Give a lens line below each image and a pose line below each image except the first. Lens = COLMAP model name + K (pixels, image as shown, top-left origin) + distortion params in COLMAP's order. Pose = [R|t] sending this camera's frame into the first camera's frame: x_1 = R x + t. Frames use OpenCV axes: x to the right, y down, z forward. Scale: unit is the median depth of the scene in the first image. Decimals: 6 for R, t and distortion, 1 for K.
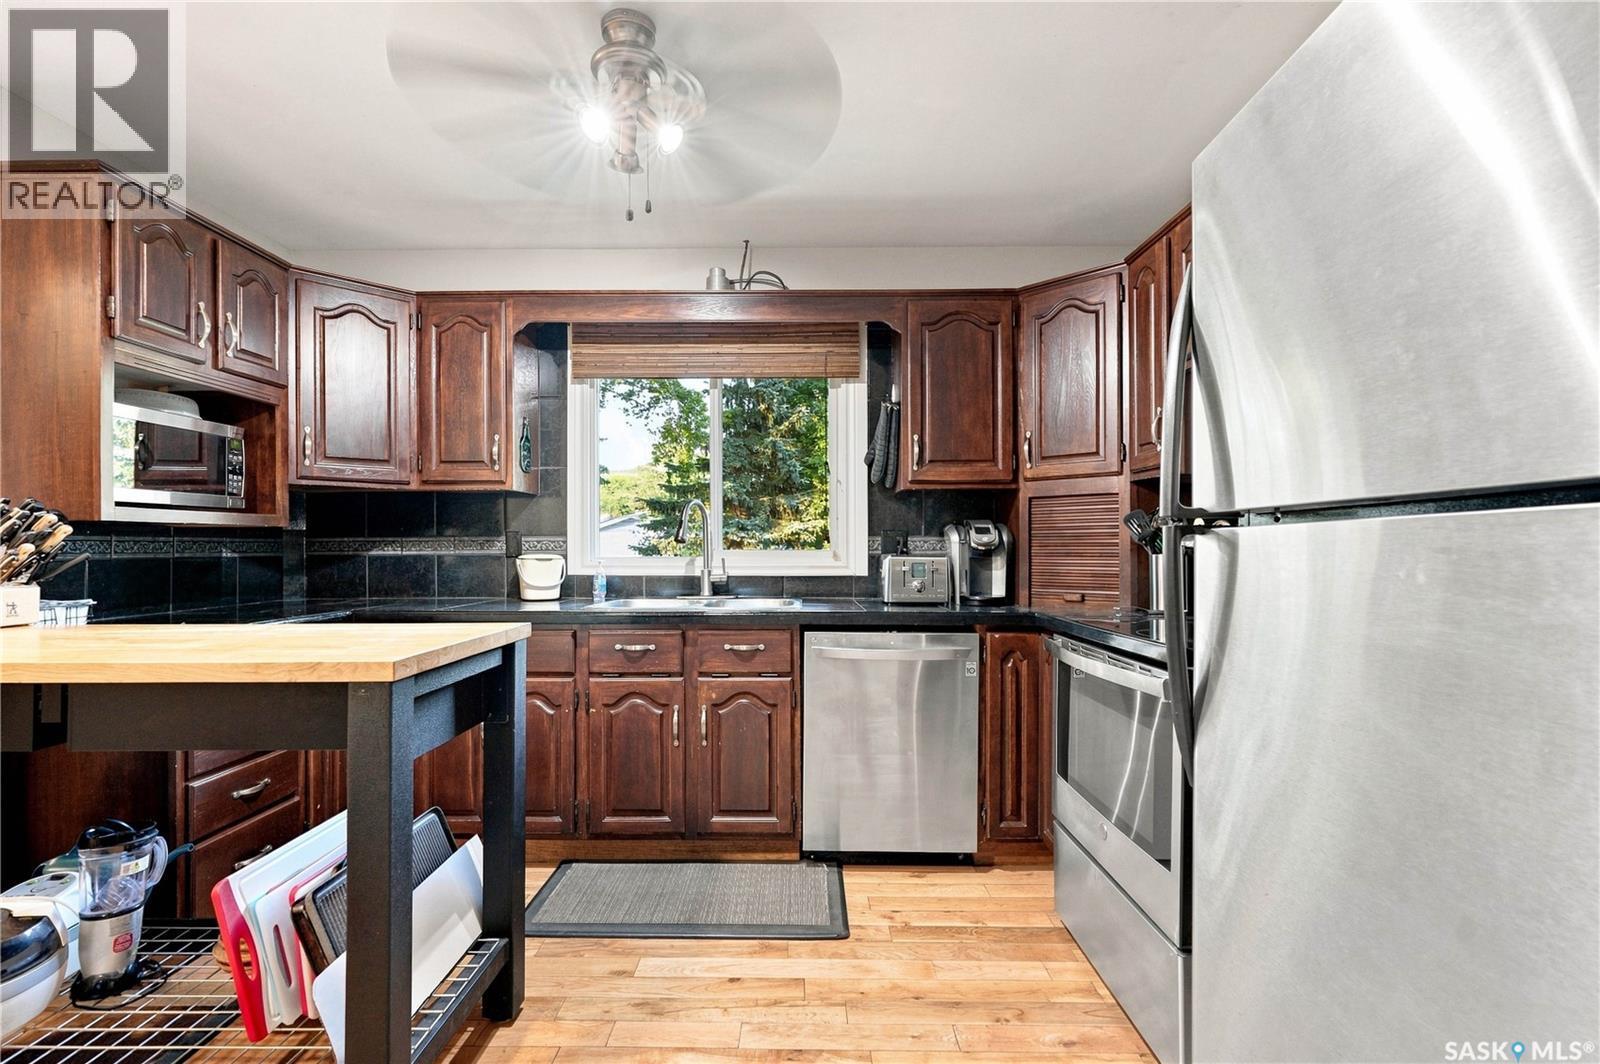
lens RADIAL K [[734.2, 0, 797.4], [0, 734.2, 539.1], [0, 0, 1]] dist [-0.016130, -0.000015]
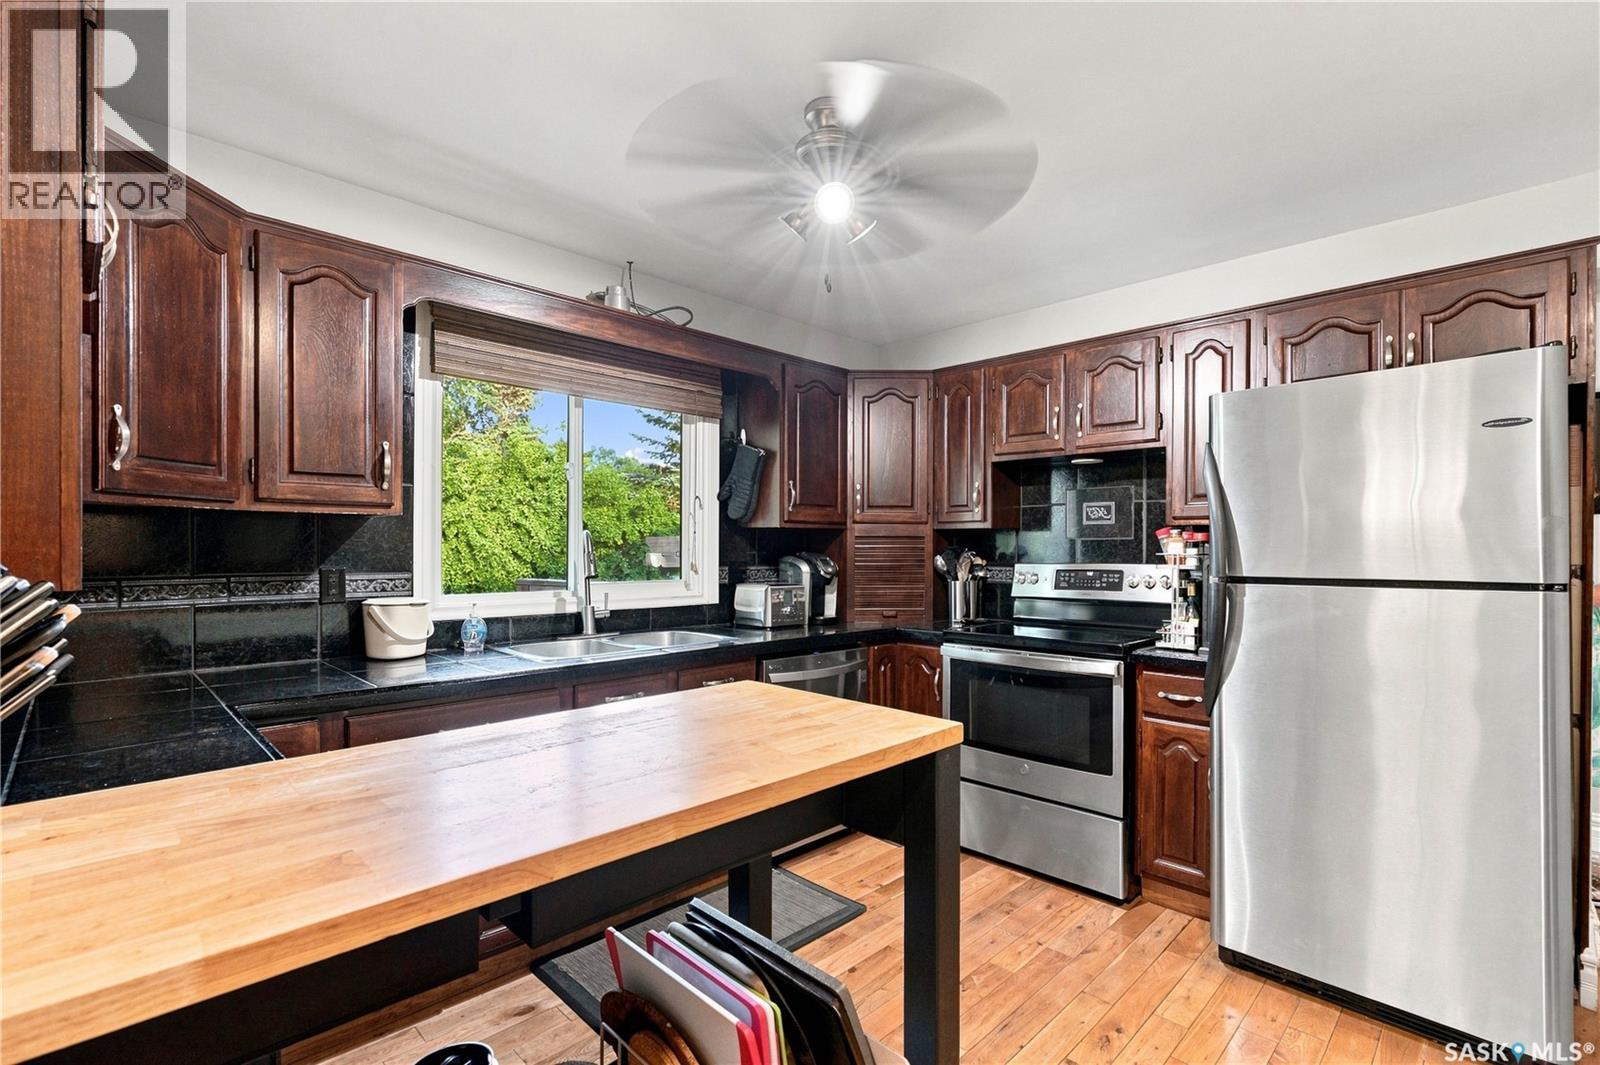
lens RADIAL K [[734.2, 0, 809.7], [0, 734.2, 543.0], [0, 0, 1]] dist [-0.016130, -0.000015]
pose [[0.691763, 0.007030, 0.722090, -0.642246], [-0.009508, 0.999955, -0.000627, -0.042591], [-0.722062, -0.006432, 0.691799, 0.173916]]
